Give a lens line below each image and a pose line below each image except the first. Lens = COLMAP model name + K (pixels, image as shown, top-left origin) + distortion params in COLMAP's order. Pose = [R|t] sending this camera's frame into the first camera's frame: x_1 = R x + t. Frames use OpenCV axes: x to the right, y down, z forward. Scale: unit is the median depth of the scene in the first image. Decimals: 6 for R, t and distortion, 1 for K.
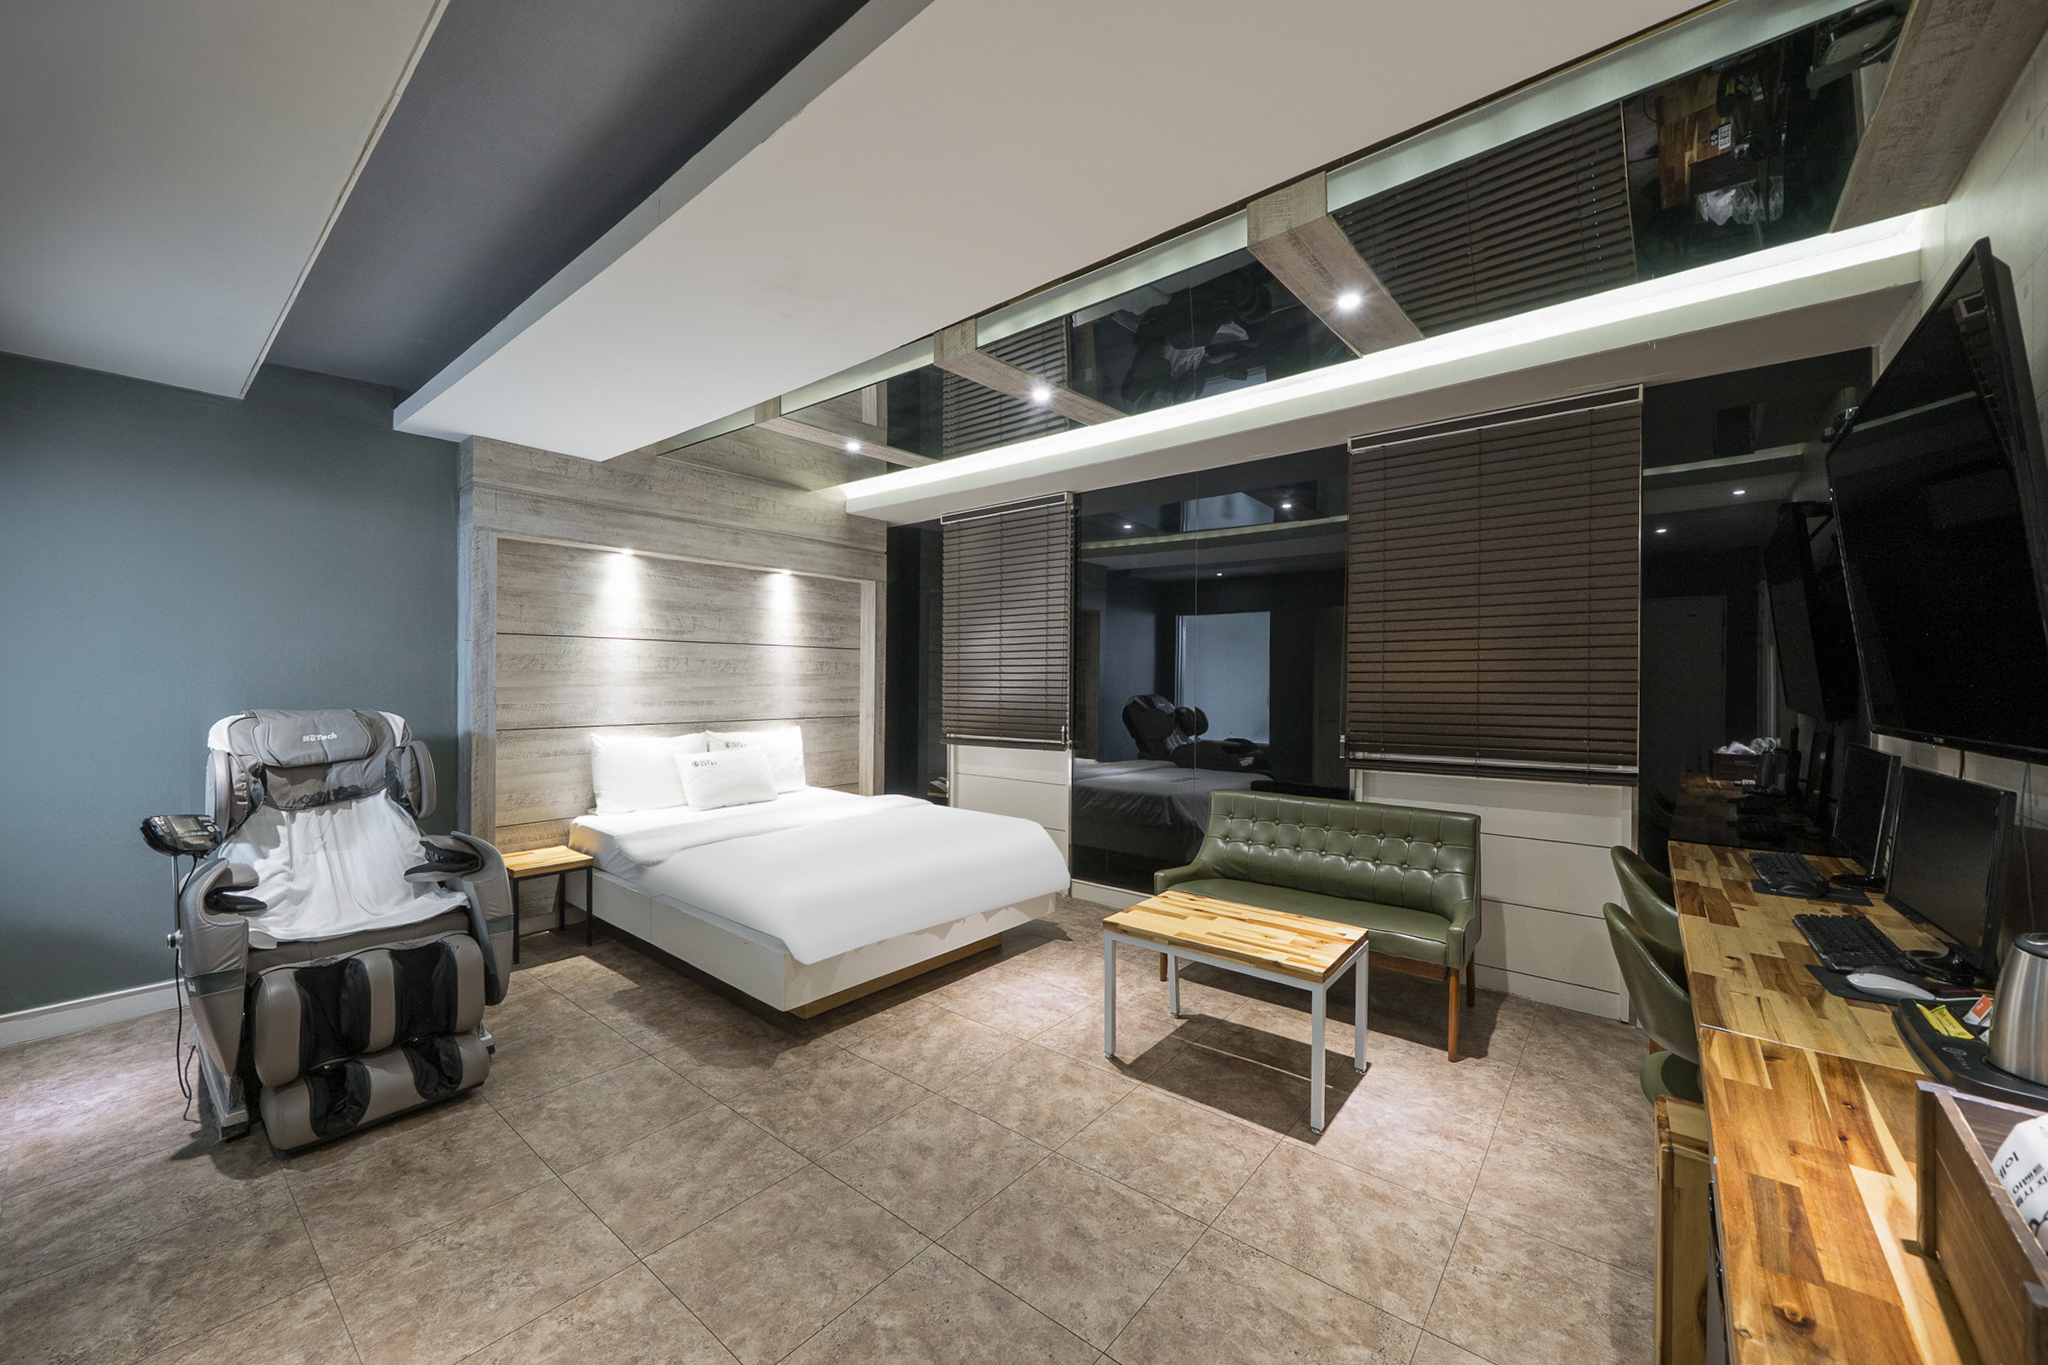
lens RADIAL K [[757.0, 0, 1038.7], [0, 757.0, 679.5], [0, 0, 1]] dist [-0.001855, -0.000169]
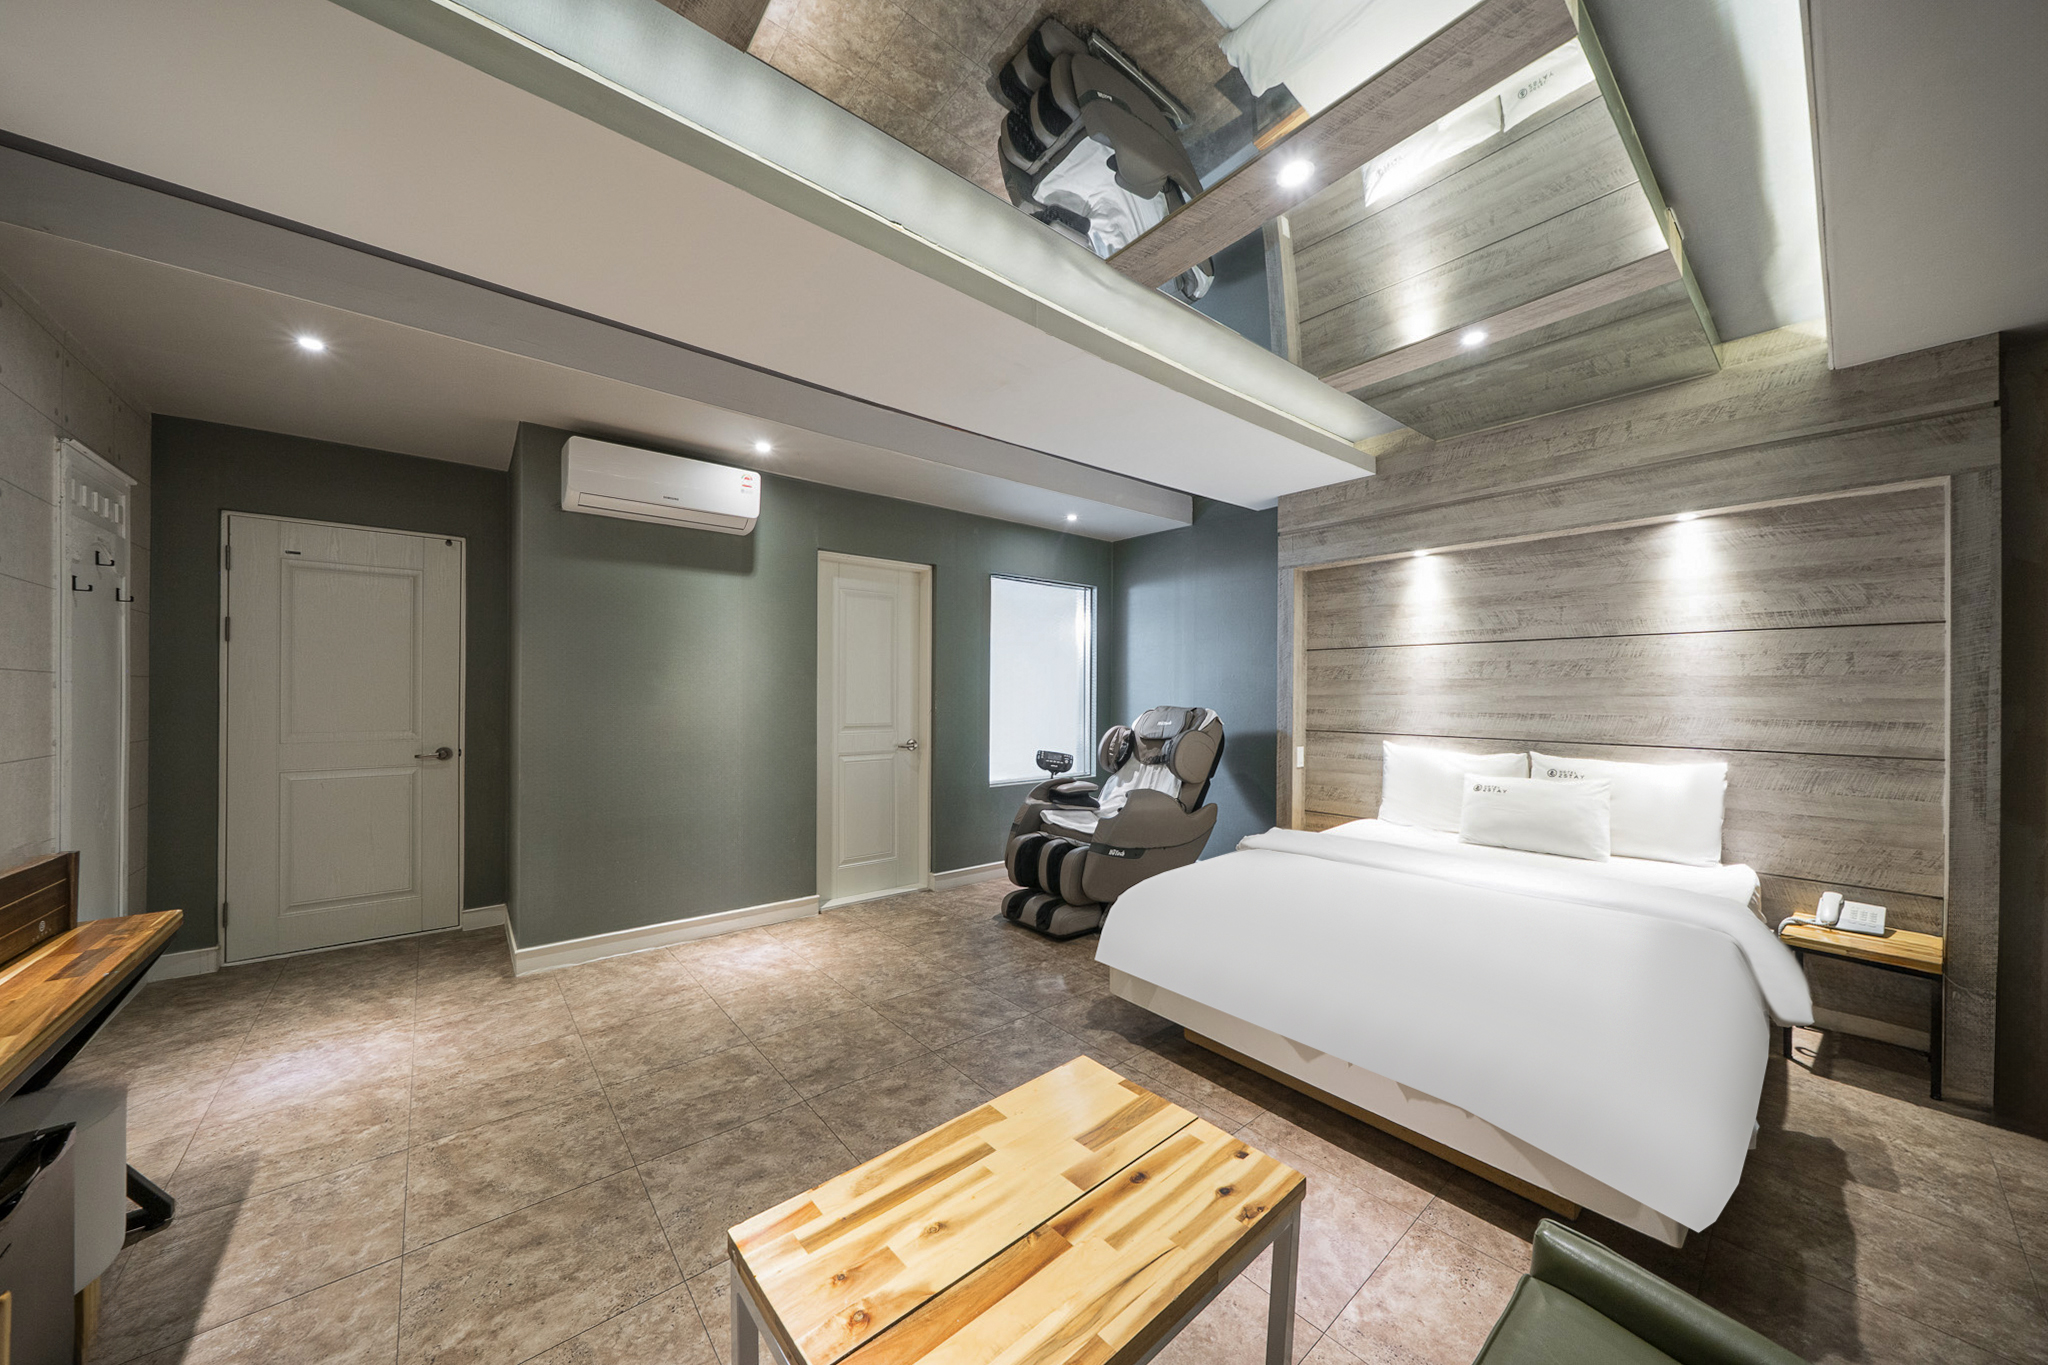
lens RADIAL K [[711.4, 0, 1022.7], [0, 711.4, 691.7], [0, 0, 1]] dist [-0.002897, 0.000426]
pose [[-0.195898, -0.009632, -0.980577, 0.471239], [-0.005170, 0.999948, -0.008790, 0.017400], [0.980611, 0.003347, -0.195938, 0.751109]]
